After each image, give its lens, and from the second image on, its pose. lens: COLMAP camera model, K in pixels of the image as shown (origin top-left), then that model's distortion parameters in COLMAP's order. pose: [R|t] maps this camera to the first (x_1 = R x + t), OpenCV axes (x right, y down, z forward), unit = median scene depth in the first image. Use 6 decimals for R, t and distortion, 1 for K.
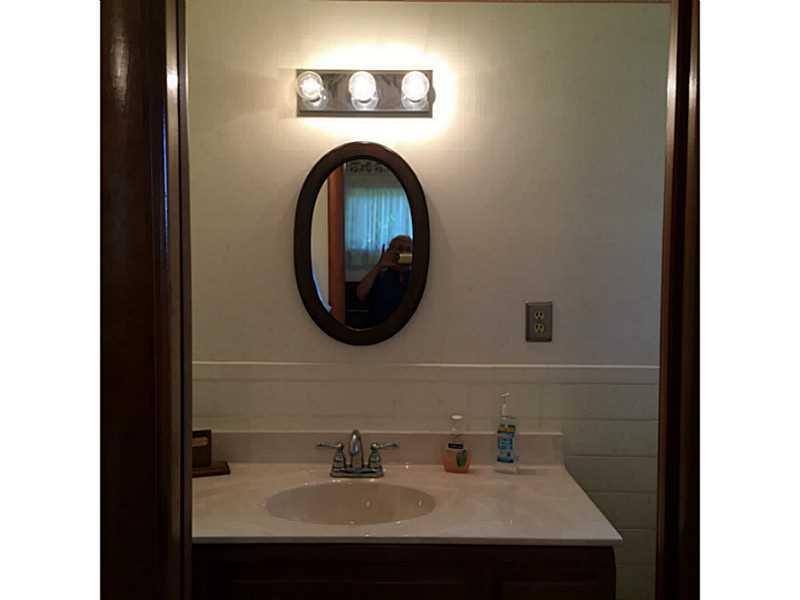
lens RADIAL K [[670.7, 0, 404.7], [0, 670.7, 300.2], [0, 0, 1]] dist [0.004604, 0.002826]
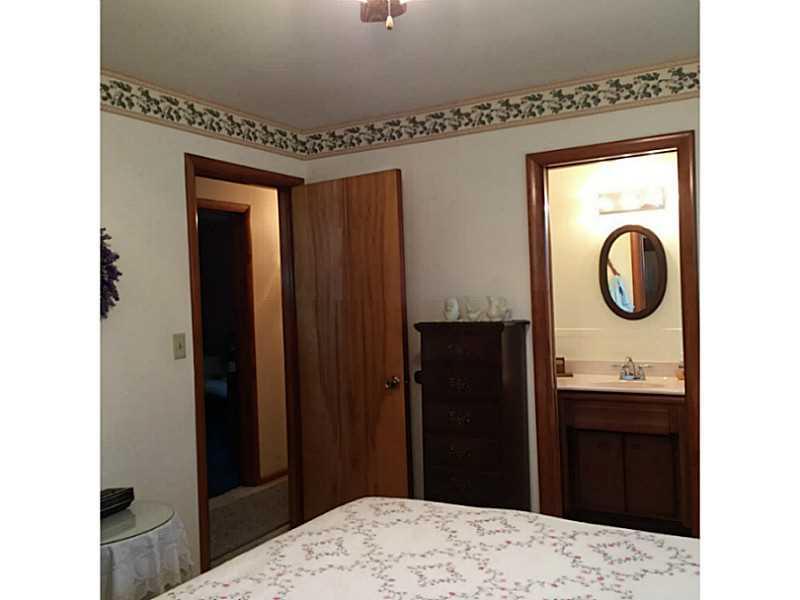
lens RADIAL K [[670.7, 0, 404.7], [0, 670.7, 300.2], [0, 0, 1]] dist [0.004604, 0.002826]
pose [[0.883012, -0.034589, -0.468074, 0.324954], [0.015485, 0.998885, -0.044601, 0.099459], [0.469095, 0.032135, 0.882563, -1.349445]]
